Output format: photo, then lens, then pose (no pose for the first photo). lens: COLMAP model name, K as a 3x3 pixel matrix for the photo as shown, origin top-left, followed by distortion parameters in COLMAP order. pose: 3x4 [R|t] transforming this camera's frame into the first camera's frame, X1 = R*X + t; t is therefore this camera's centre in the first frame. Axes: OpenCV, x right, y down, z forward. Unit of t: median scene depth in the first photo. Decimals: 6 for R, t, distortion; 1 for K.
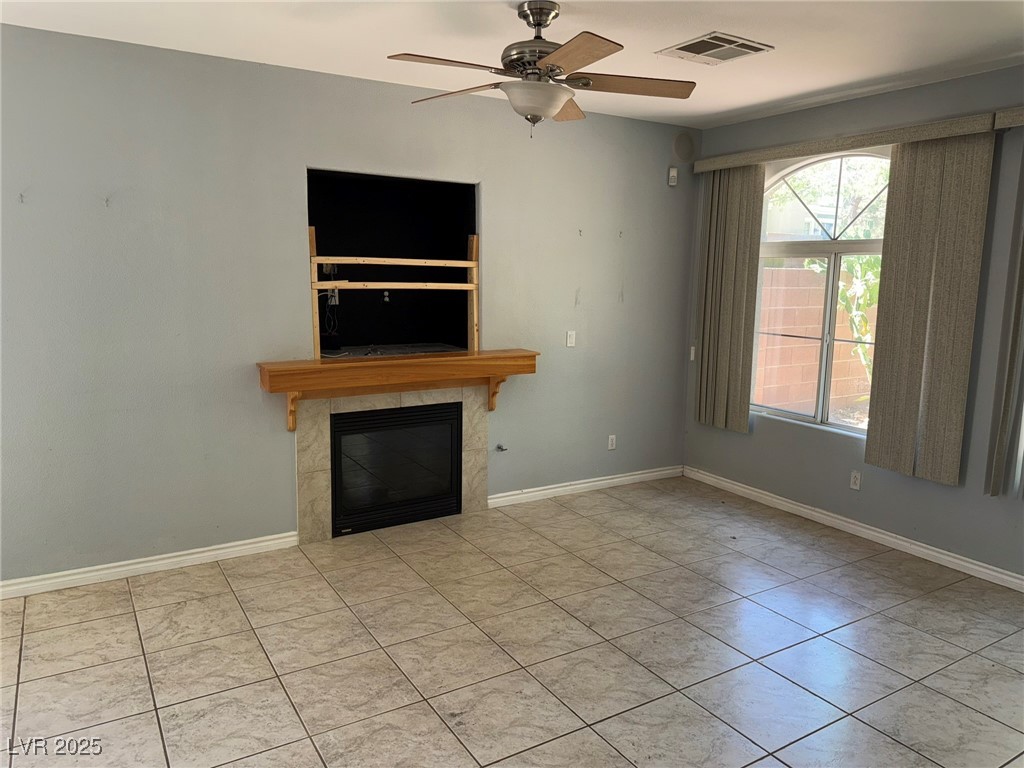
lens RADIAL K [[727.0, 0, 511.5], [0, 727.0, 381.0], [0, 0, 1]] dist [0.058430, -0.067398]
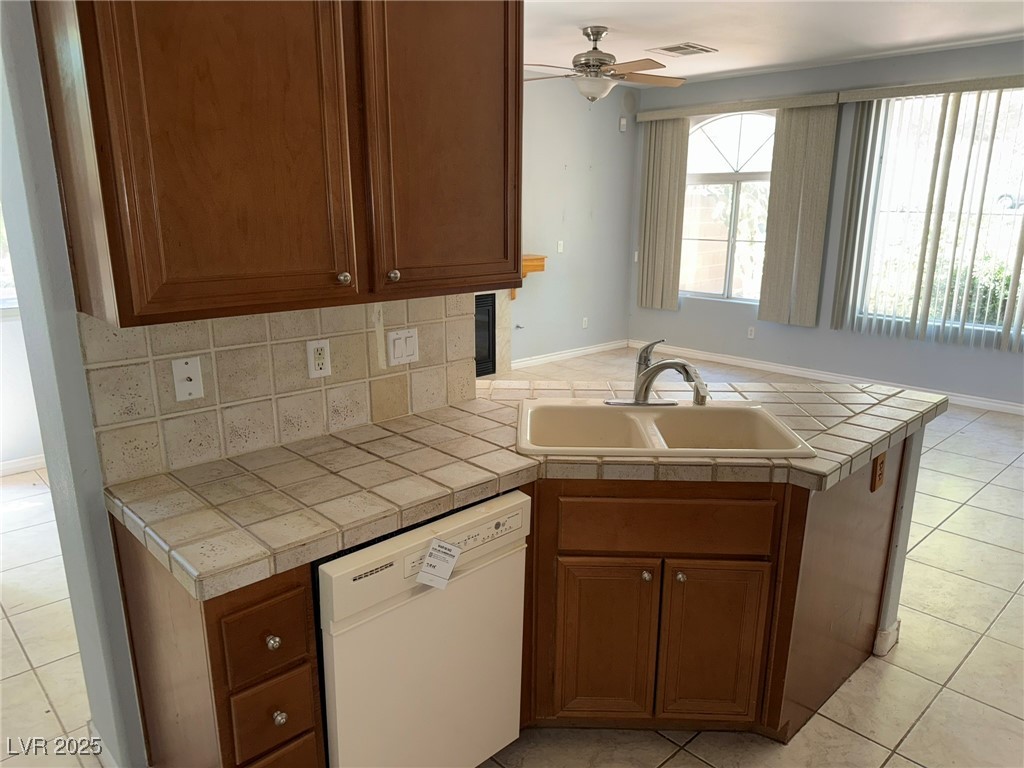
lens RADIAL K [[727.0, 0, 519.2], [0, 727.0, 393.5], [0, 0, 1]] dist [0.058430, -0.067398]
pose [[0.977116, -0.069251, 0.201120, -0.318609], [0.046582, 0.992234, 0.115337, 0.060843], [-0.207545, -0.103329, 0.972753, -0.396319]]
